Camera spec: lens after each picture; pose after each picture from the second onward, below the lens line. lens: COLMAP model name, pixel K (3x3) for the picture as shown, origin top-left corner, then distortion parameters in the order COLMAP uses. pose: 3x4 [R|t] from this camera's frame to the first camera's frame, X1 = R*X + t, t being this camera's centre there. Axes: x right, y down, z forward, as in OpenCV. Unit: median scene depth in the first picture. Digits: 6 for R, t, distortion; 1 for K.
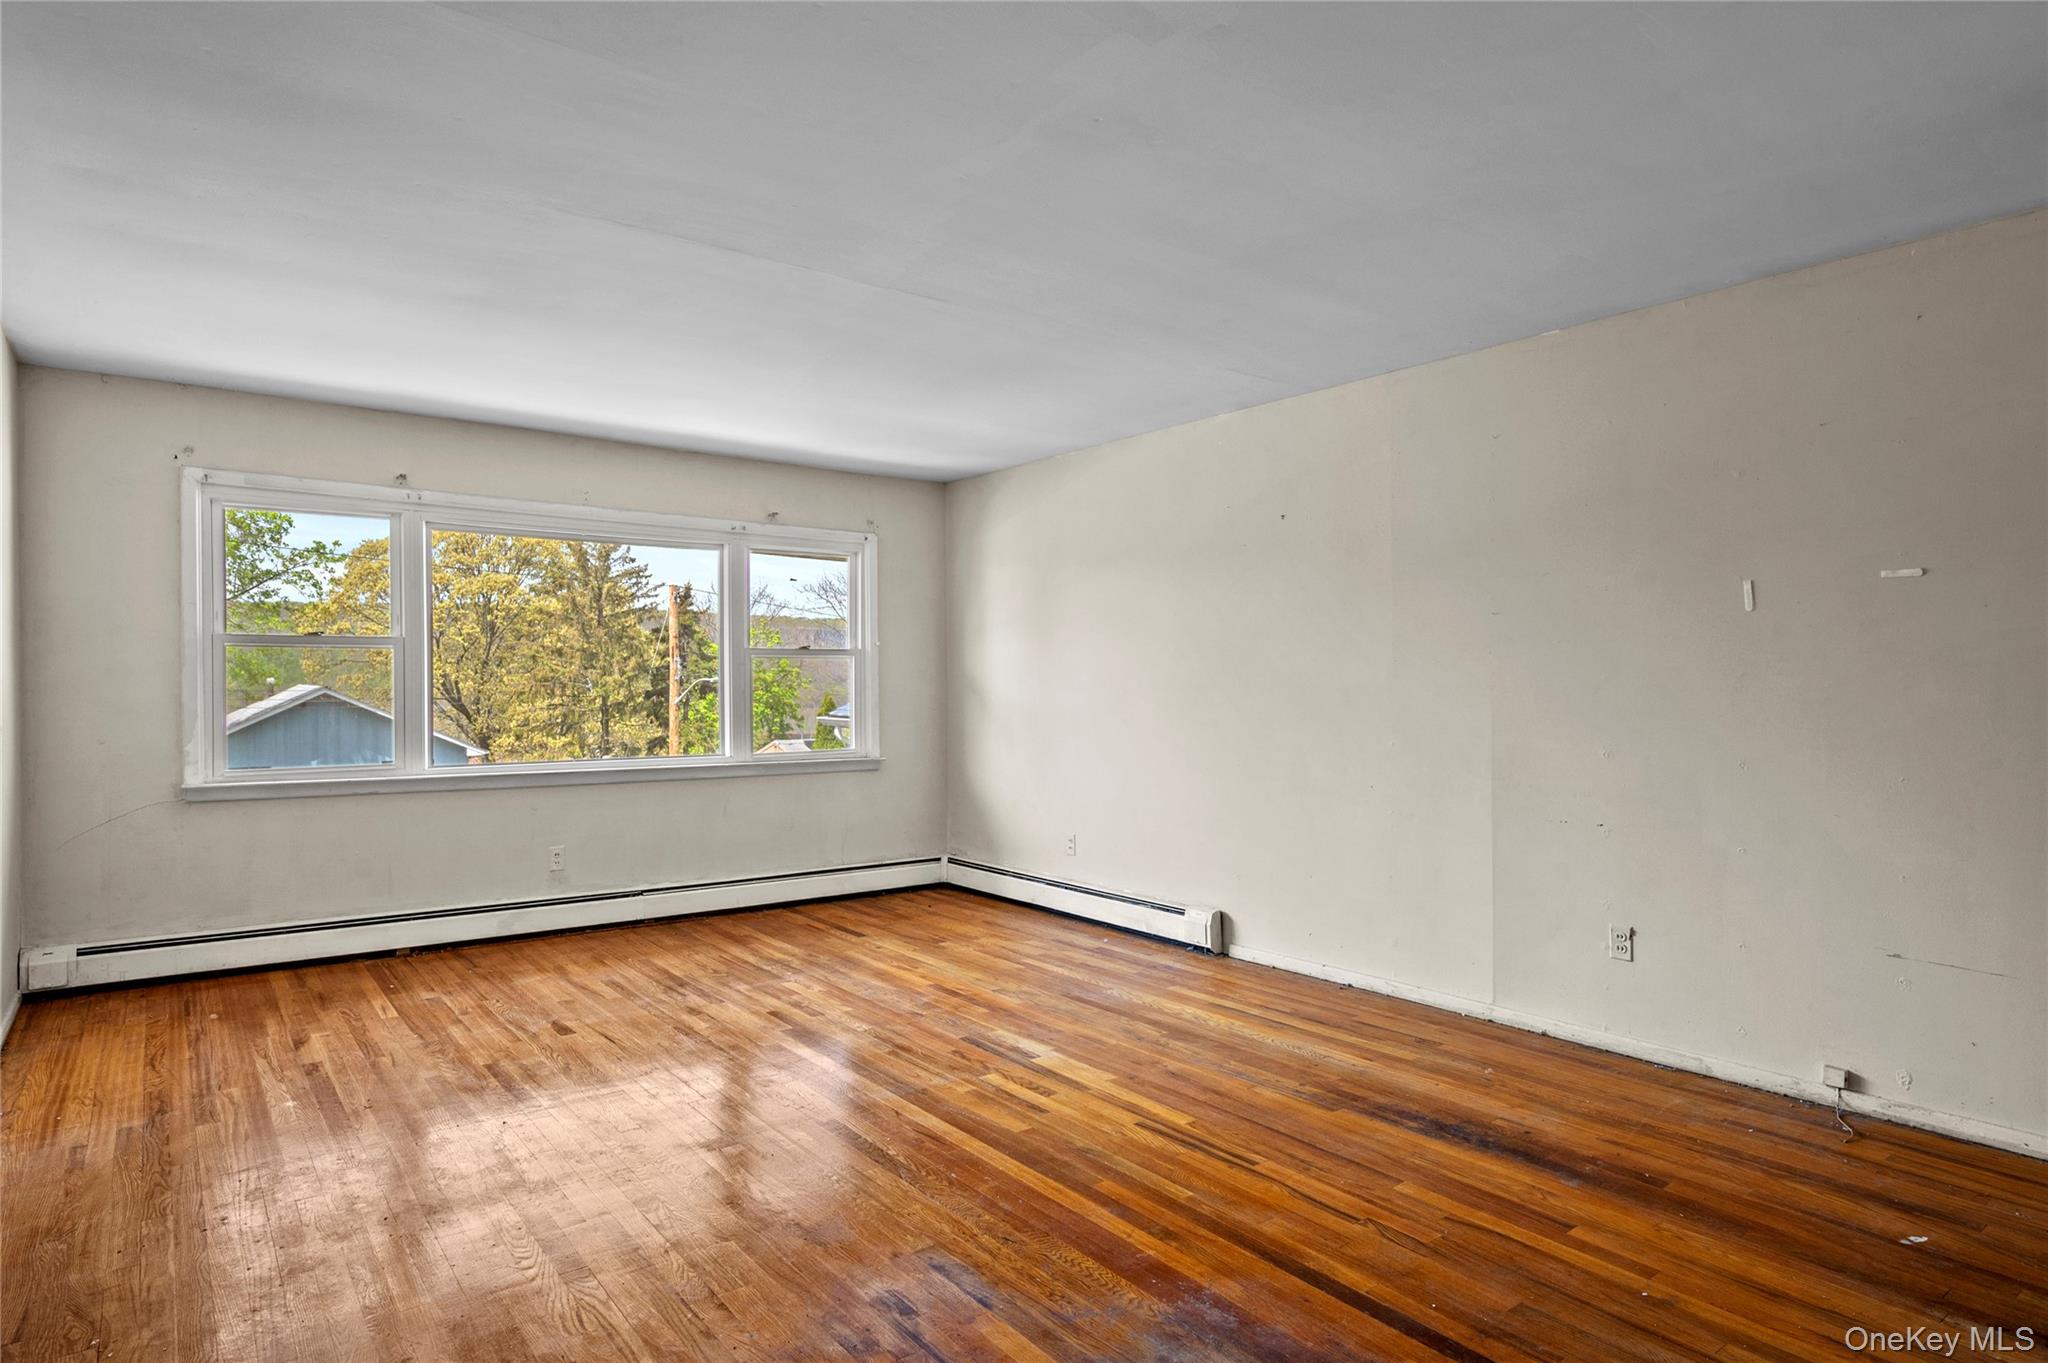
lens RADIAL K [[1112.5, 0, 1021.0], [0, 1112.5, 694.2], [0, 0, 1]] dist [0.004262, 0.000231]
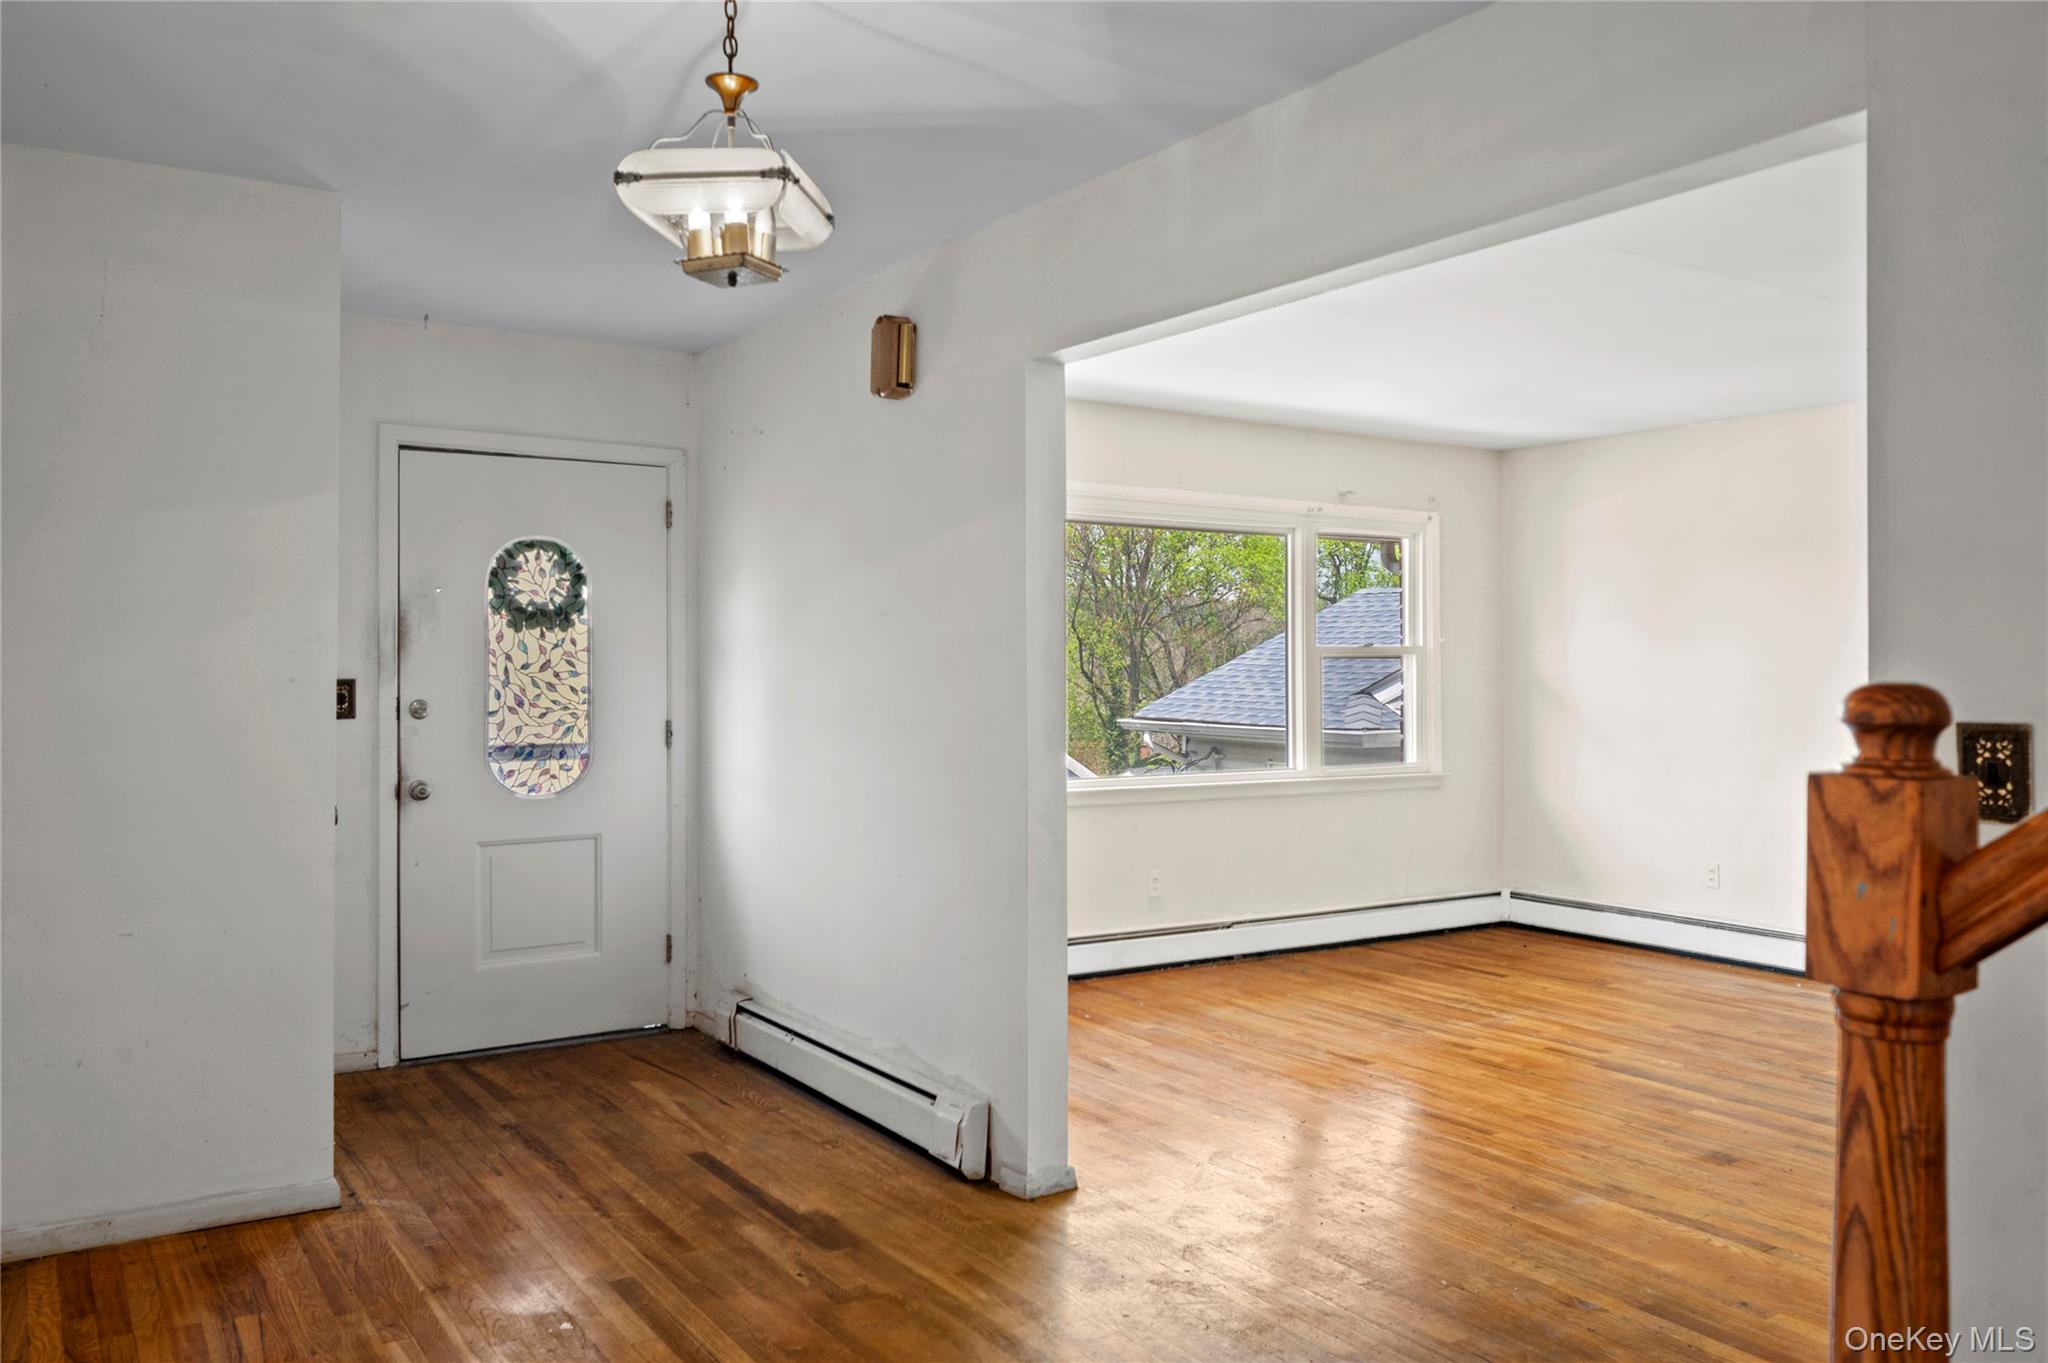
lens RADIAL K [[1521.7, 0, 1025.1], [0, 1521.7, 671.9], [0, 0, 1]] dist [-0.010302, -0.001348]
pose [[0.998051, 0.005369, -0.062167, -0.377814], [-0.005877, 0.999951, -0.007991, -0.009904], [0.062121, 0.008341, 0.998034, -0.190042]]
